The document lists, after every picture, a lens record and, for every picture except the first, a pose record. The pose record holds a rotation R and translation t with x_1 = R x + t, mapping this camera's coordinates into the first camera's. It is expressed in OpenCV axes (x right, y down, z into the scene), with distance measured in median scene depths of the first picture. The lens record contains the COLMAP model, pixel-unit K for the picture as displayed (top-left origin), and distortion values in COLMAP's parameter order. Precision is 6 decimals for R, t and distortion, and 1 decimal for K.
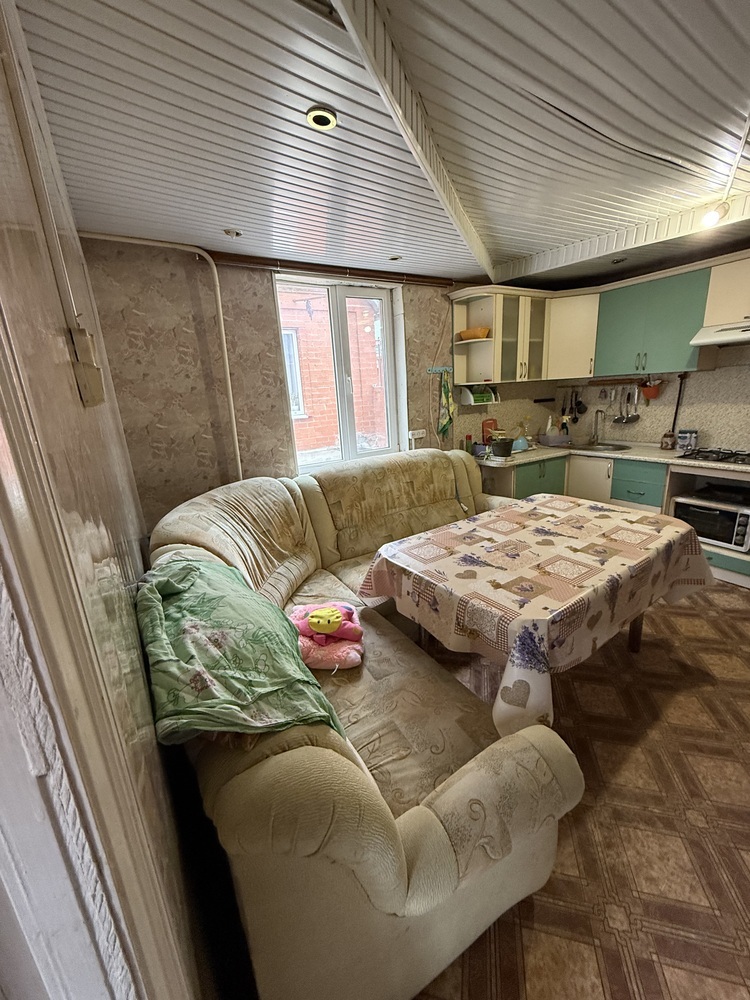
lens RADIAL K [[397.0, 0, 379.0], [0, 397.0, 497.6], [0, 0, 1]] dist [0.000196, -0.000142]
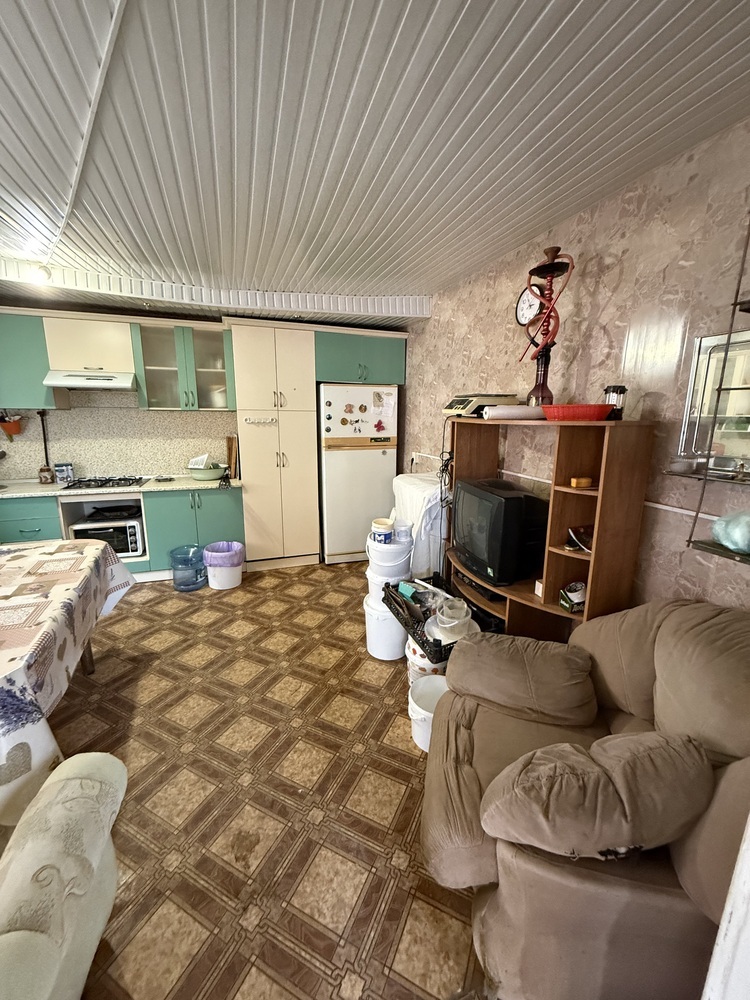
lens RADIAL K [[397.0, 0, 371.1], [0, 397.0, 496.9], [0, 0, 1]] dist [0.000196, -0.000142]
pose [[0.212295, -0.141048, 0.966973, -0.145325], [0.231511, 0.968617, 0.090460, 0.019837], [-0.949386, 0.204660, 0.238287, -0.036515]]
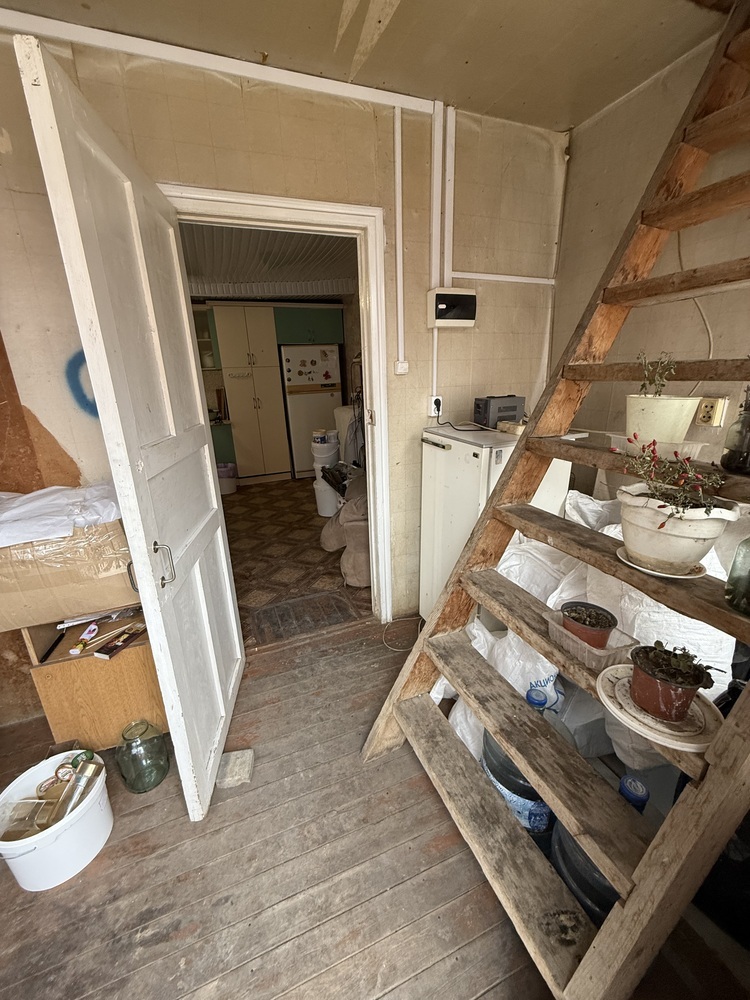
lens RADIAL K [[397.0, 0, 376.5], [0, 397.0, 495.4], [0, 0, 1]] dist [0.000196, -0.000142]
pose [[0.166698, -0.240552, 0.956215, -0.935243], [0.283285, 0.940581, 0.187233, 0.229035], [-0.944437, 0.239670, 0.224938, -0.416689]]
